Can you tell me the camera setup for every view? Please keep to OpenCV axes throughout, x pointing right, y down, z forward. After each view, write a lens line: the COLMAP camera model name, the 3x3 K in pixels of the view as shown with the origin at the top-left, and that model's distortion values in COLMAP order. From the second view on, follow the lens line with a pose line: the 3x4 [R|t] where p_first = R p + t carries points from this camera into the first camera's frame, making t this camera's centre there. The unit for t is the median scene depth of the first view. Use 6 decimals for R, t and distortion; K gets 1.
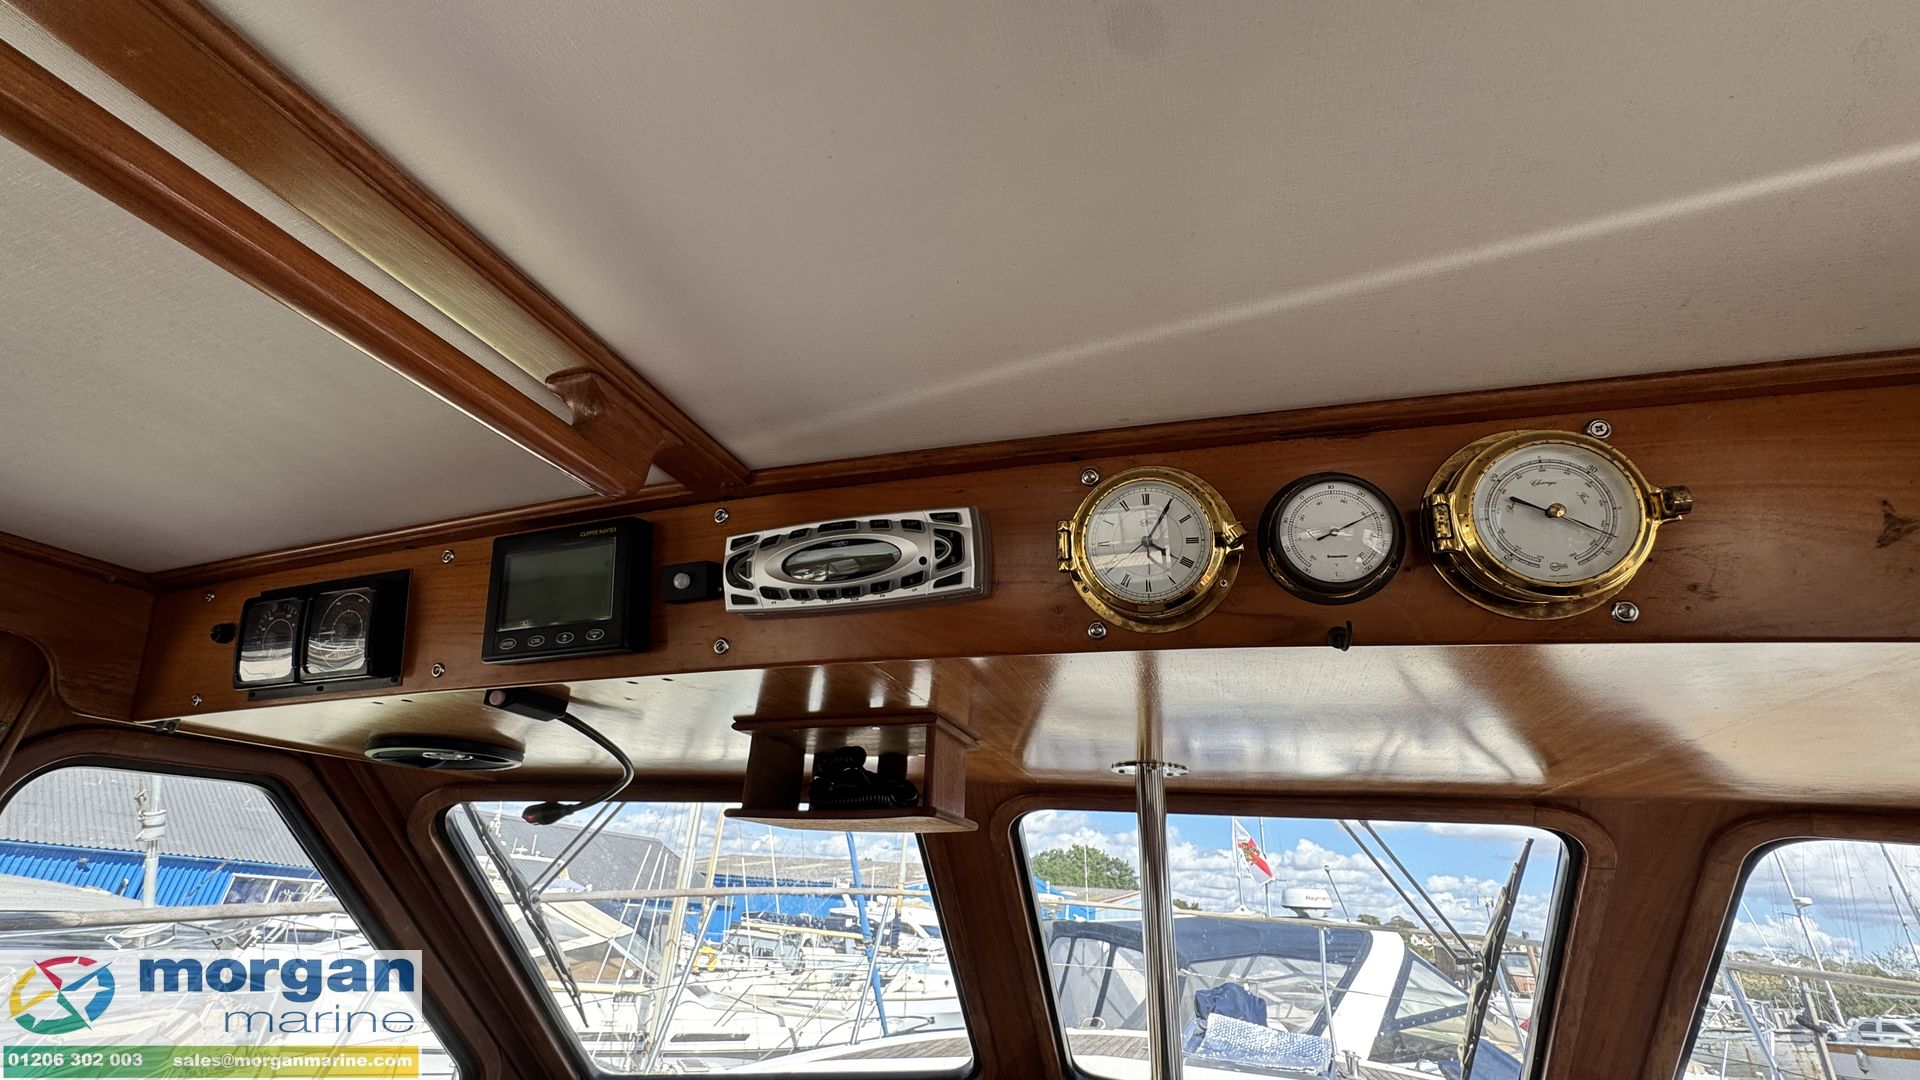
lens RADIAL K [[768.5, 0, 958.3], [0, 768.5, 539.8], [0, 0, 1]] dist [-0.004427, 0.000554]
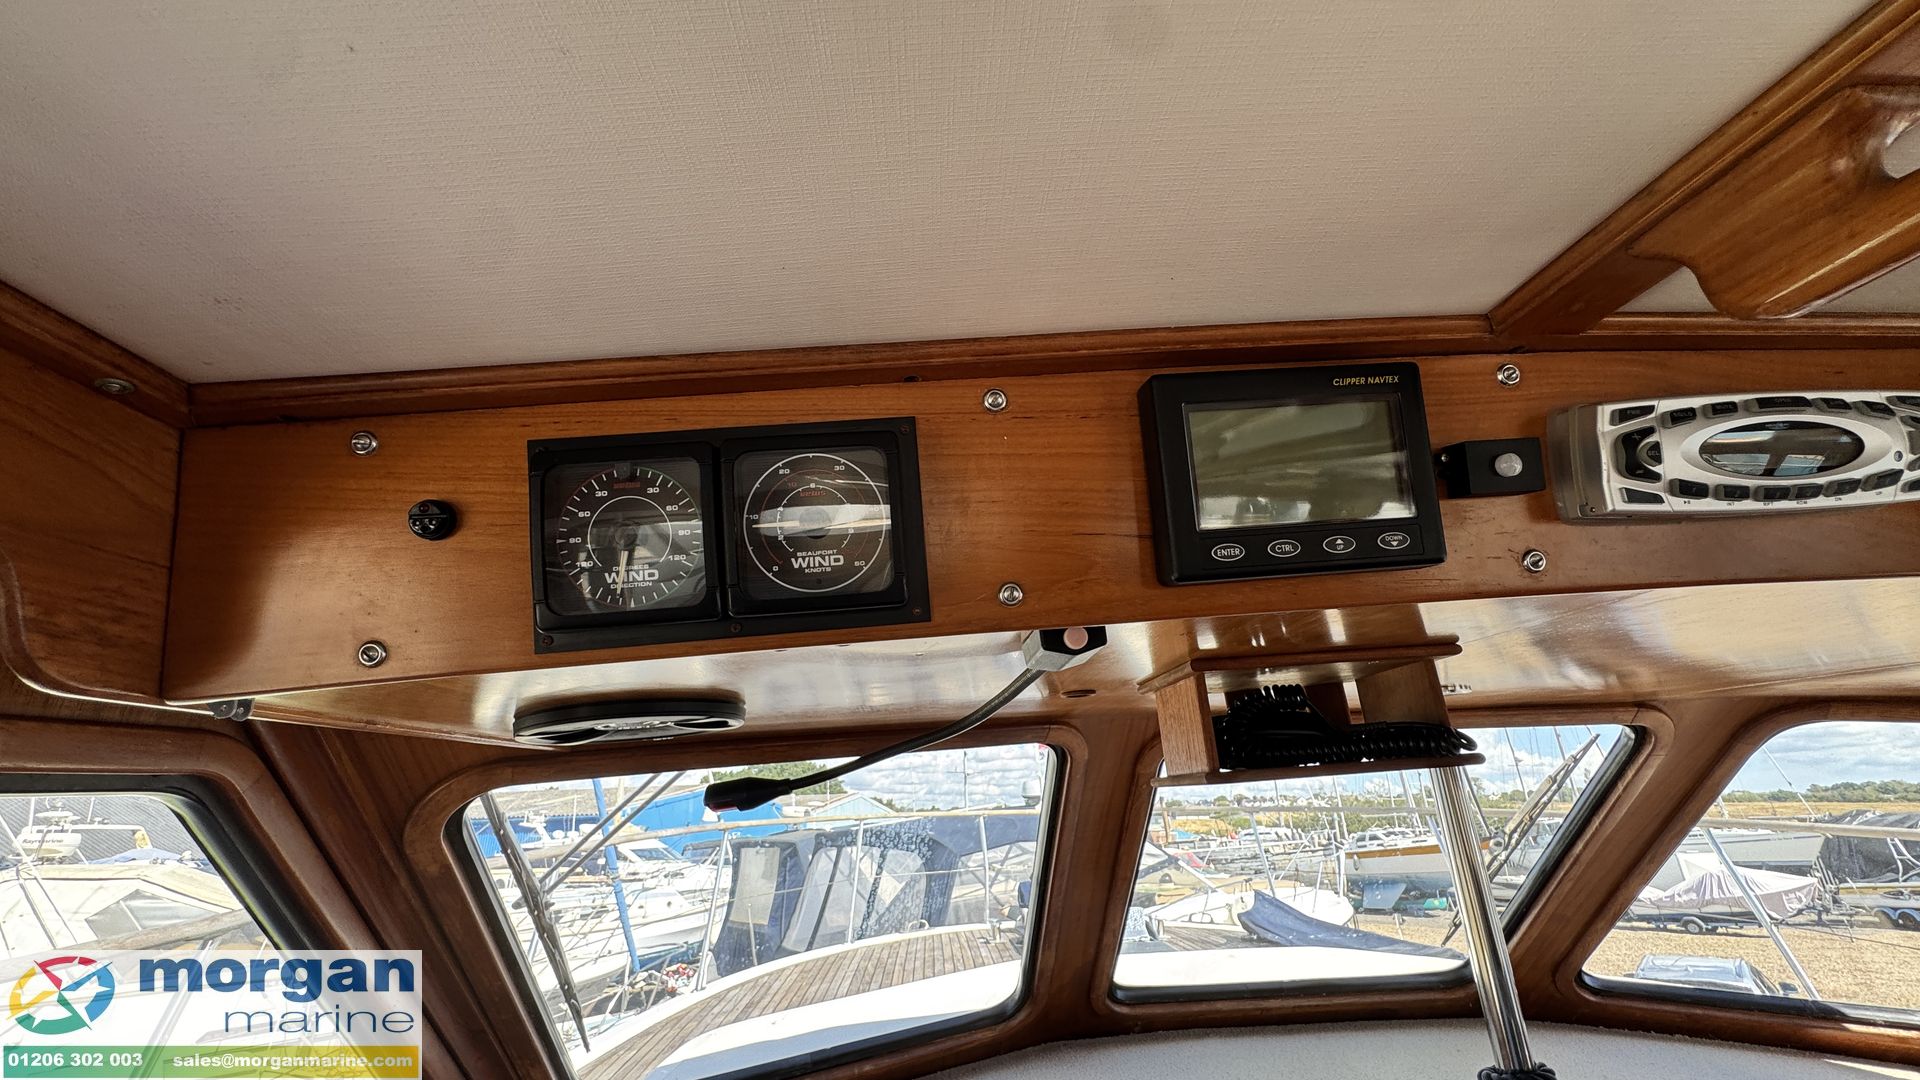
lens RADIAL K [[768.5, 0, 958.3], [0, 768.5, 539.8], [0, 0, 1]] dist [-0.004427, 0.000554]
pose [[0.932338, 0.024934, 0.360728, -1.094560], [-0.063527, 0.993398, 0.095527, 0.088798], [-0.355964, -0.111979, 0.927766, 0.561325]]
